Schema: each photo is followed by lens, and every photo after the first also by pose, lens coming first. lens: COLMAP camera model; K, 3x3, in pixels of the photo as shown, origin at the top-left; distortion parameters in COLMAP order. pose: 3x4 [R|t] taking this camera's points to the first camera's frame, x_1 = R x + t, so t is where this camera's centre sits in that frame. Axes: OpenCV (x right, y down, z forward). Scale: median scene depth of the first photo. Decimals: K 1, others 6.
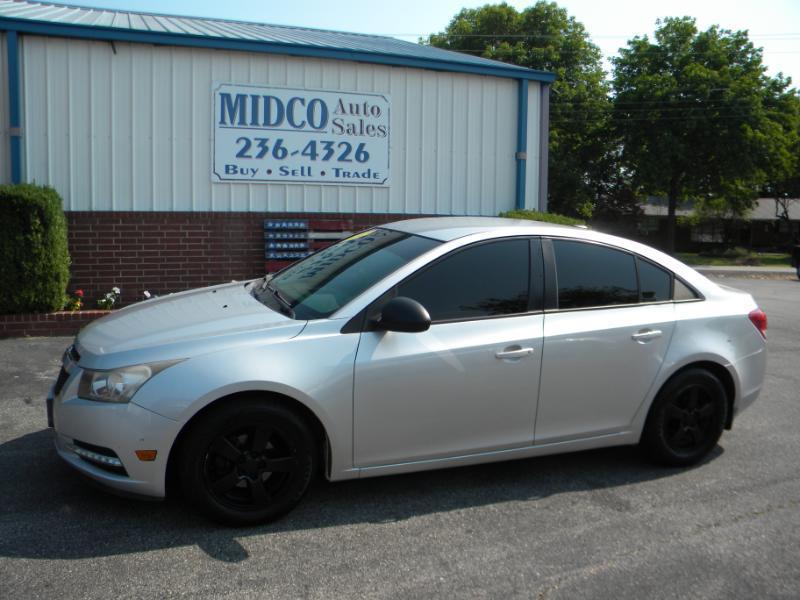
lens RADIAL K [[683.2, 0, 387.8], [0, 683.2, 303.2], [0, 0, 1]] dist [-0.189370, 0.171271]
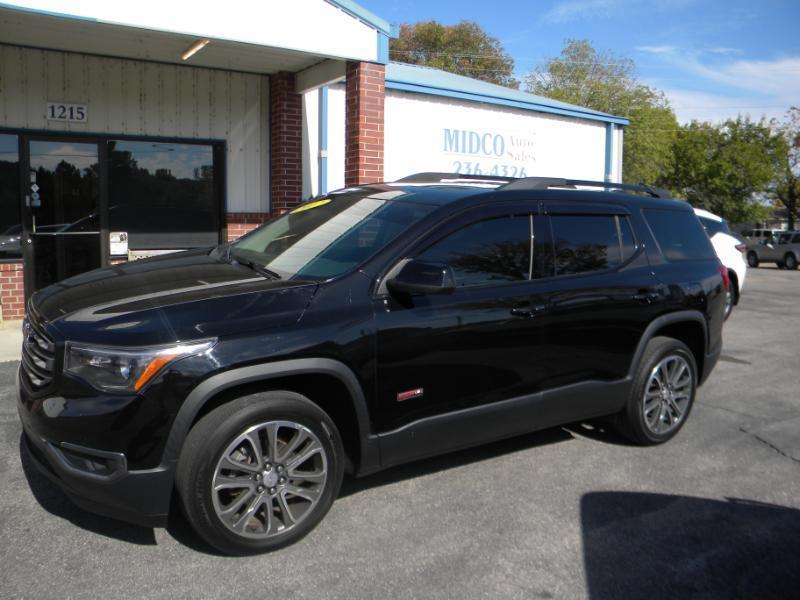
lens RADIAL K [[683.2, 0, 393.2], [0, 683.2, 285.8], [0, 0, 1]] dist [-0.189370, 0.171271]
pose [[0.977050, -0.019637, 0.212105, -0.628432], [0.023120, 0.999635, -0.013956, 0.022657], [-0.211754, 0.018539, 0.977147, -0.314080]]
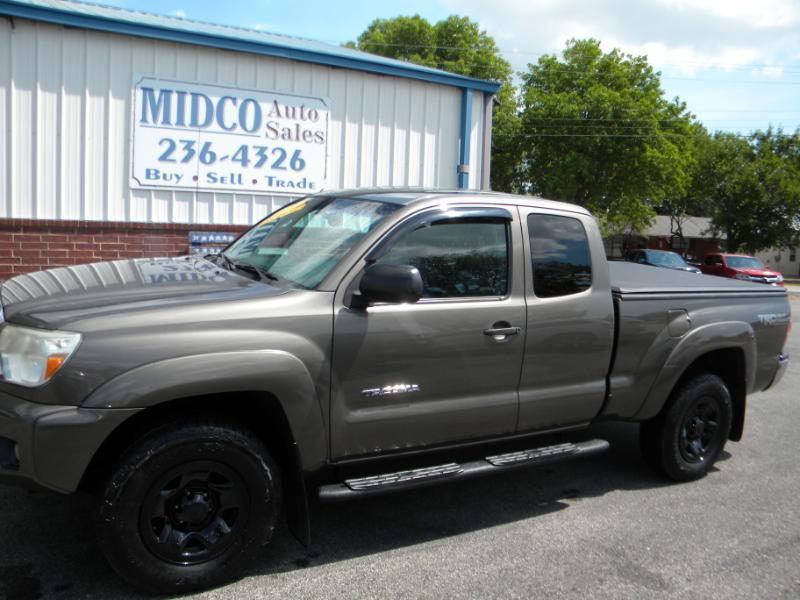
lens RADIAL K [[683.2, 0, 390.6], [0, 683.2, 301.6], [0, 0, 1]] dist [-0.189370, 0.171271]
pose [[0.988783, 0.008867, 0.149095, -0.050647], [-0.006622, 0.999857, -0.015550, -0.019033], [-0.149212, 0.014388, 0.988701, 0.086190]]
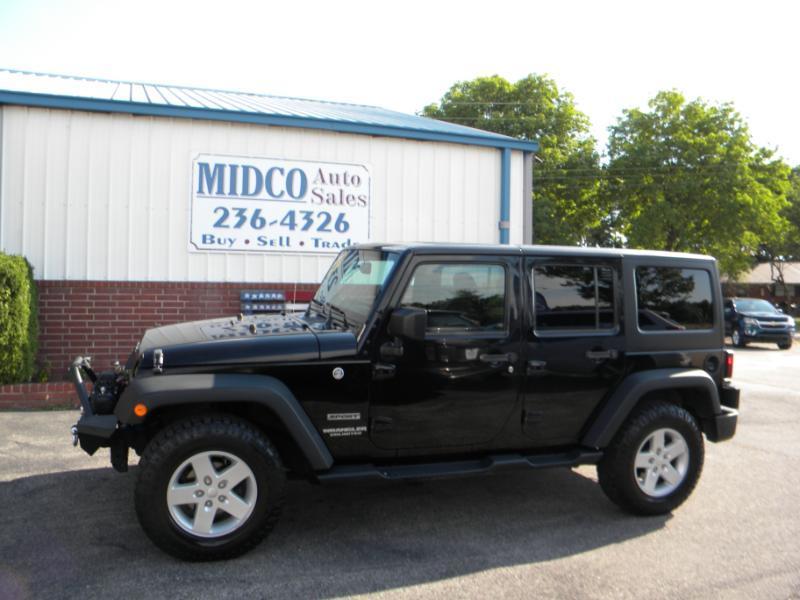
lens RADIAL K [[683.2, 0, 387.4], [0, 683.2, 304.3], [0, 0, 1]] dist [-0.189370, 0.171271]
pose [[0.999999, 0.001383, -0.000124, 0.030142], [-0.001389, 0.995672, -0.092927, -0.011639], [-0.000006, 0.092928, 0.995673, 0.021090]]
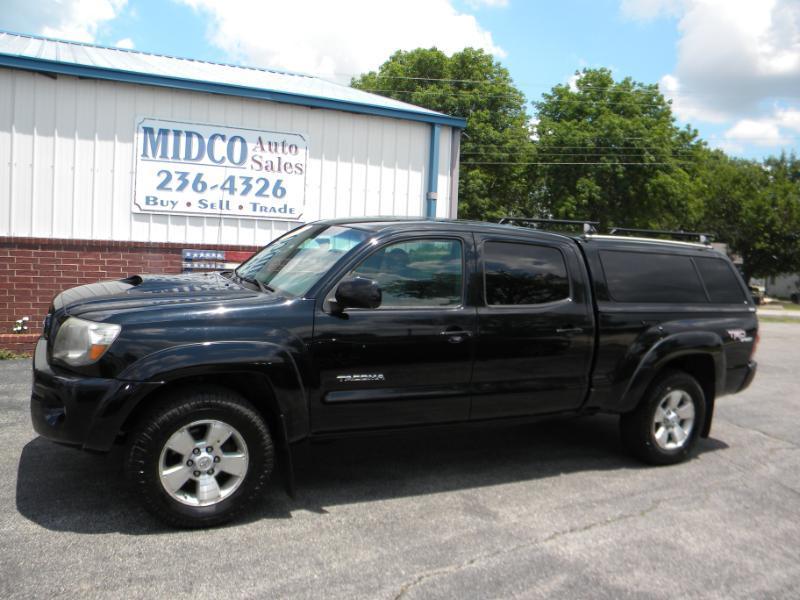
lens RADIAL K [[683.2, 0, 390.4], [0, 683.2, 296.4], [0, 0, 1]] dist [-0.189370, 0.171271]
pose [[0.994102, 0.021559, 0.106289, 0.026330], [-0.015191, 0.998061, -0.060359, 0.004340], [-0.107384, 0.058388, 0.992502, -0.048579]]
